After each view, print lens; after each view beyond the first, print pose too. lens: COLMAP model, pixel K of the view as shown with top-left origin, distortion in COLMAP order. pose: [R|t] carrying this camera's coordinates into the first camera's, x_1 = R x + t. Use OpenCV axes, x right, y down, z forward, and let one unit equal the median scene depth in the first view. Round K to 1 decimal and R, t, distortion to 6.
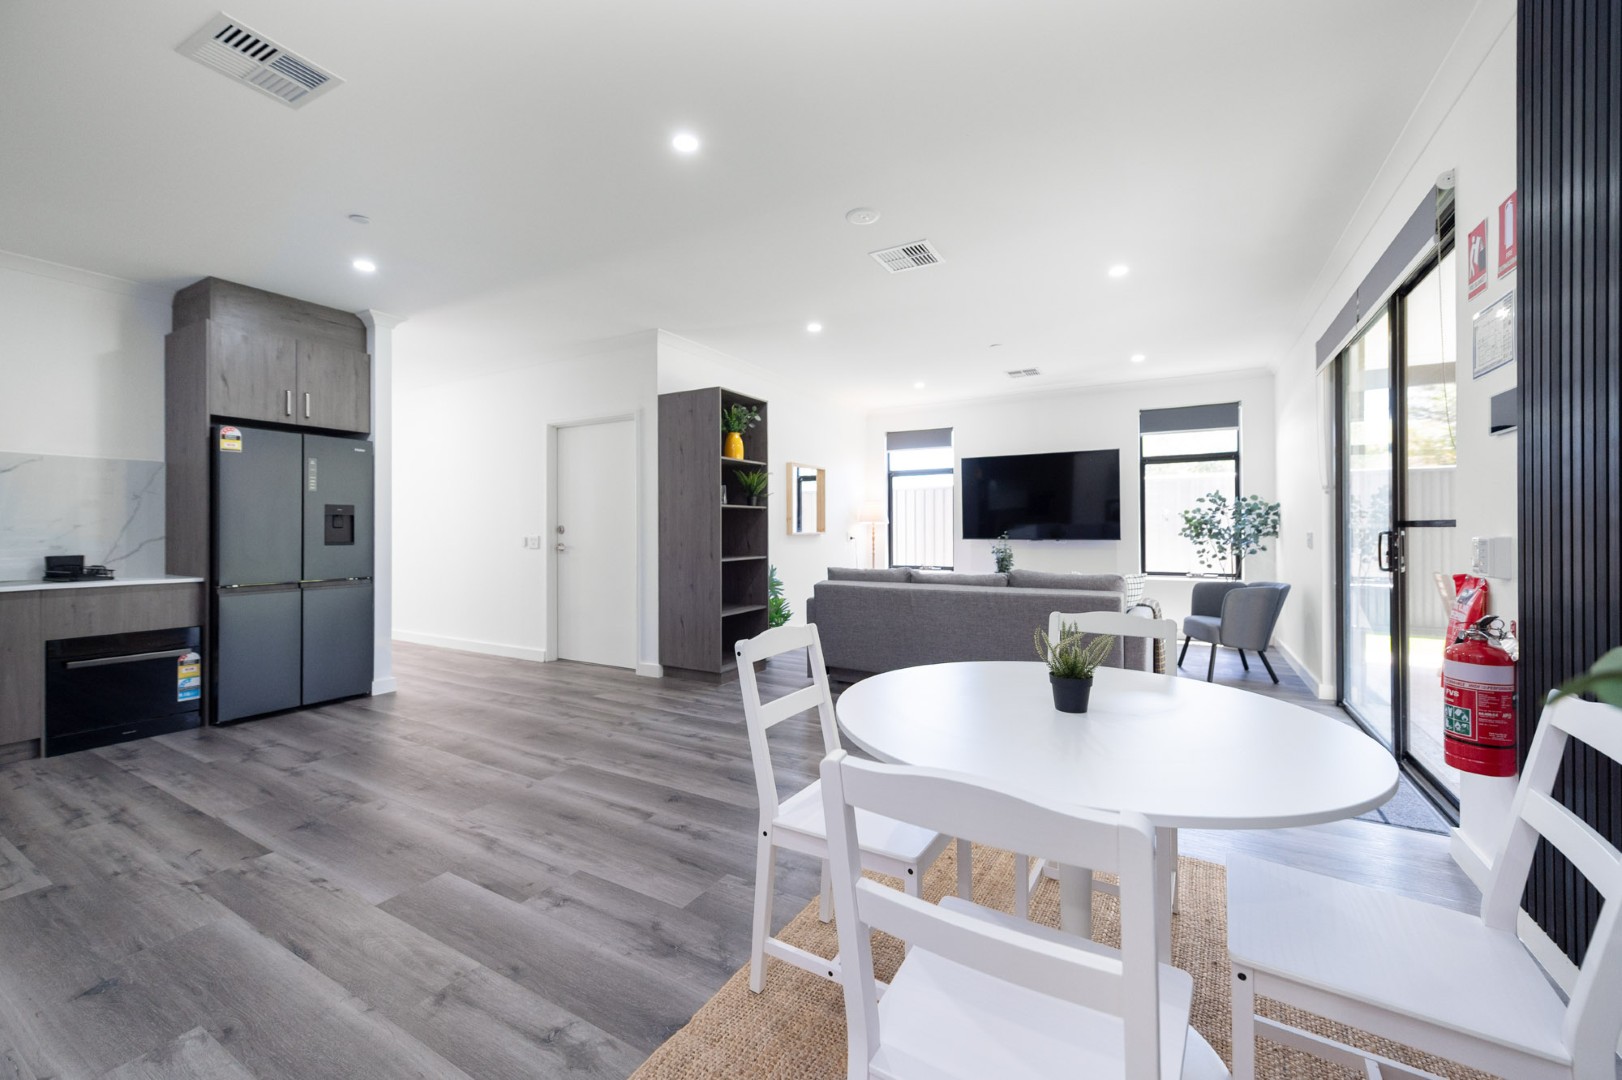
lens RADIAL K [[643.2, 0, 806.2], [0, 643.2, 530.3], [0, 0, 1]] dist [0.005793, -0.000139]
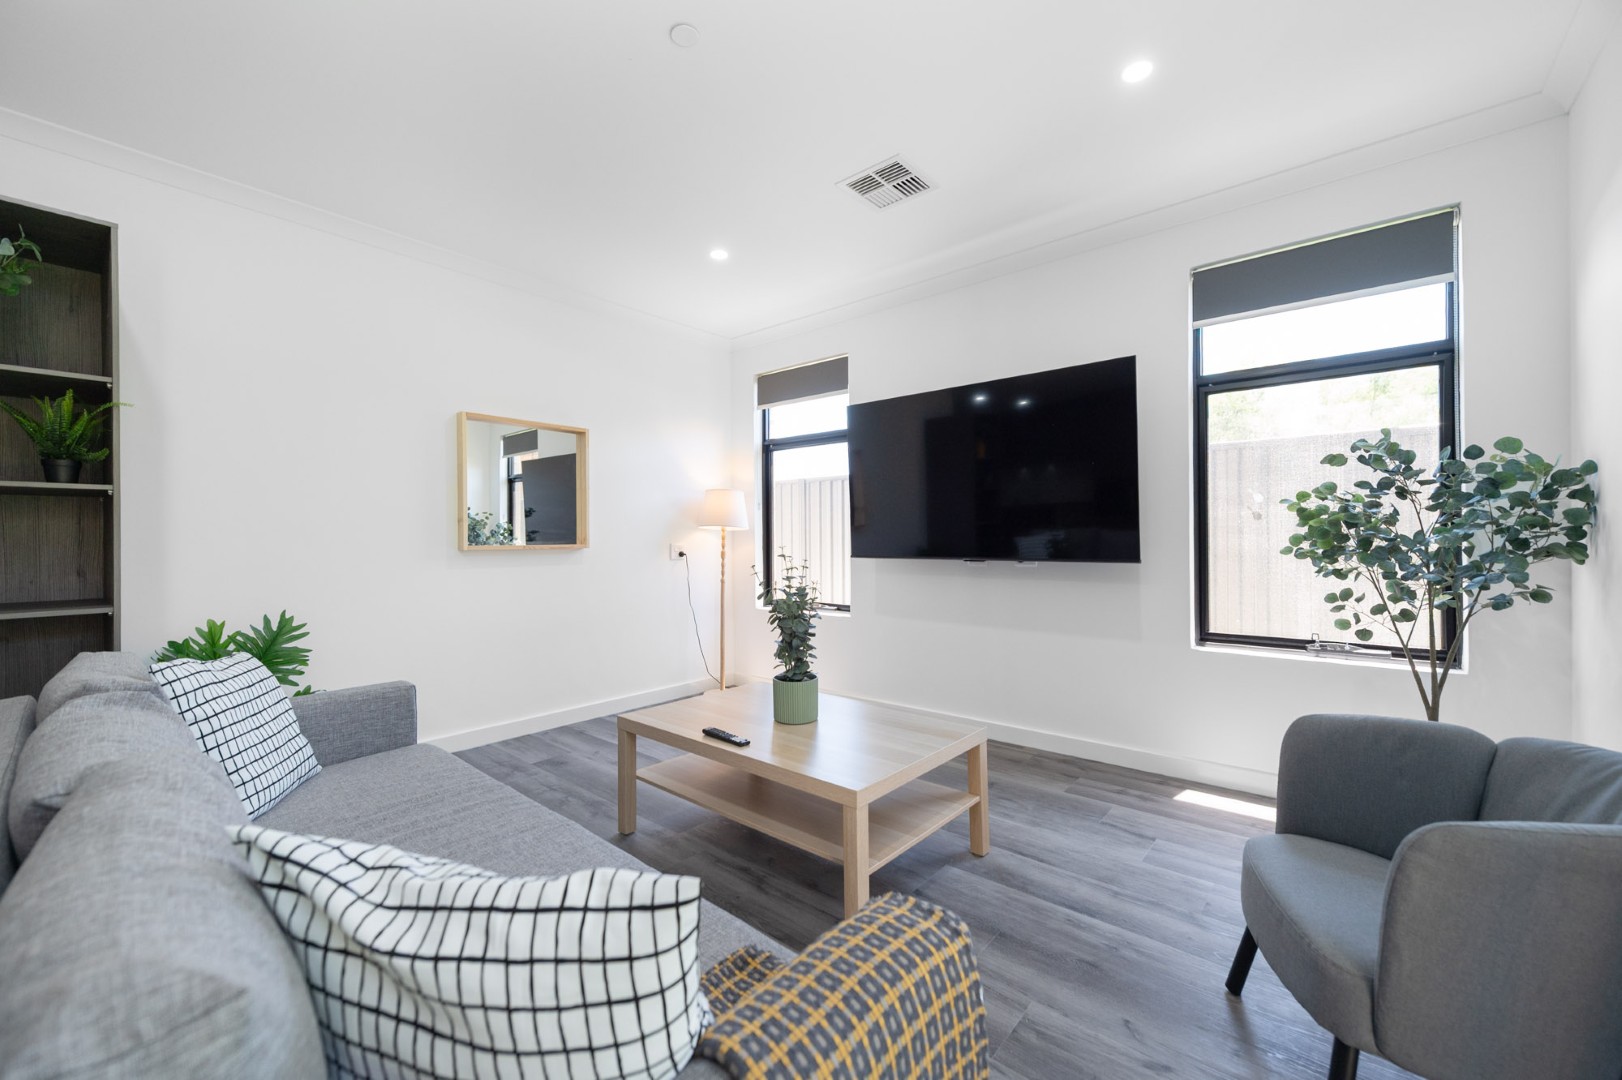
lens RADIAL K [[643.2, 0, 816.8], [0, 643.2, 541.4], [0, 0, 1]] dist [0.005793, -0.000139]
pose [[0.984778, -0.000404, -0.173819, 0.376887], [0.000838, 0.999997, 0.002423, -0.001264], [0.173817, -0.002532, 0.984775, 0.572841]]
